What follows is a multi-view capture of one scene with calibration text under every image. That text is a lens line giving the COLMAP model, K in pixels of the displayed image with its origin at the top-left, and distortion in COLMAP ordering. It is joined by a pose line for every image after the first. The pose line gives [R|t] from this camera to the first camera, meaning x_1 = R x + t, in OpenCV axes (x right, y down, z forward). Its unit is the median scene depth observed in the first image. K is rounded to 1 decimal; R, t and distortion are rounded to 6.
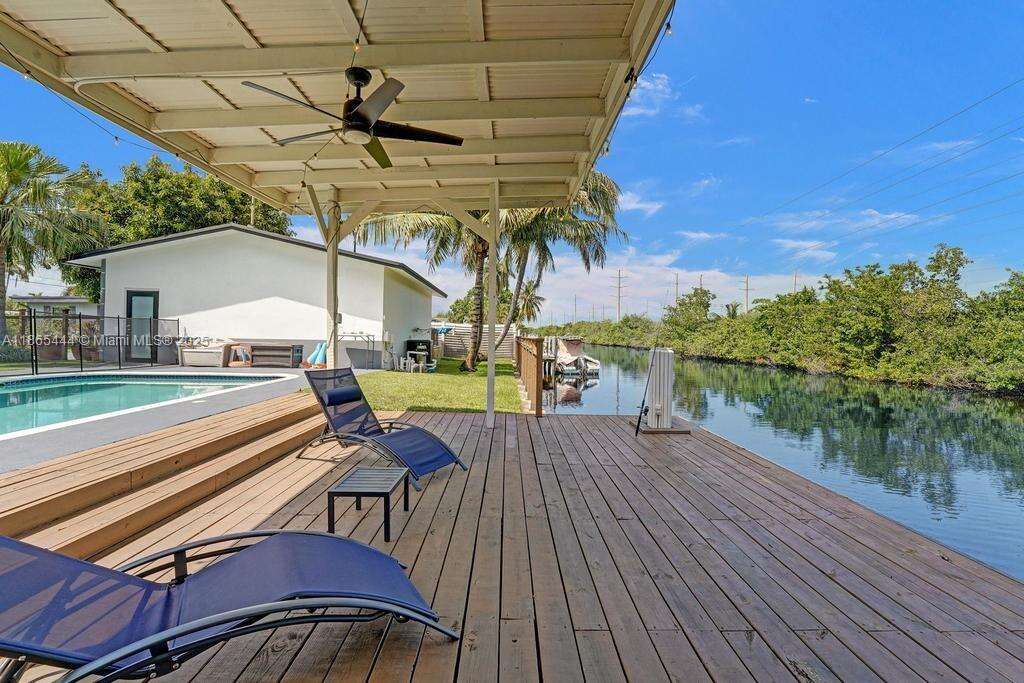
lens RADIAL K [[430.4, 0, 510.8], [0, 430.4, 341.2], [0, 0, 1]] dist [-0.025471, 0.001606]
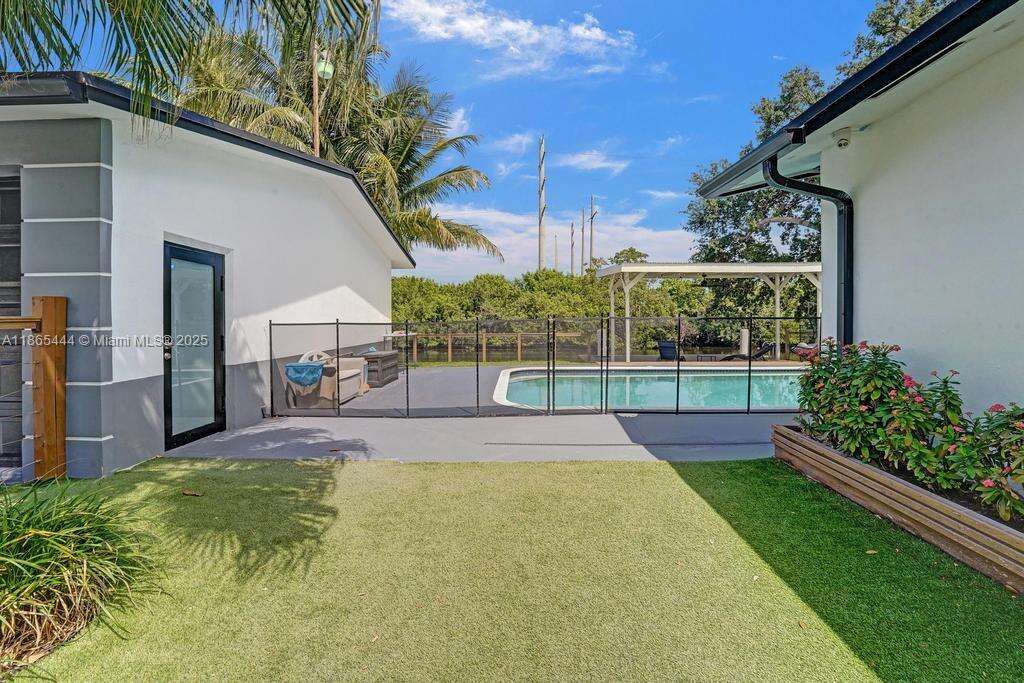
lens RADIAL K [[435.8, 0, 511.1], [0, 435.8, 323.4], [0, 0, 1]] dist [-0.023092, 0.000325]
pose [[0.028062, -0.028569, 0.999198, -0.717036], [0.017357, 0.999455, 0.028088, -0.033100], [-0.999455, 0.016555, 0.028542, 0.405365]]
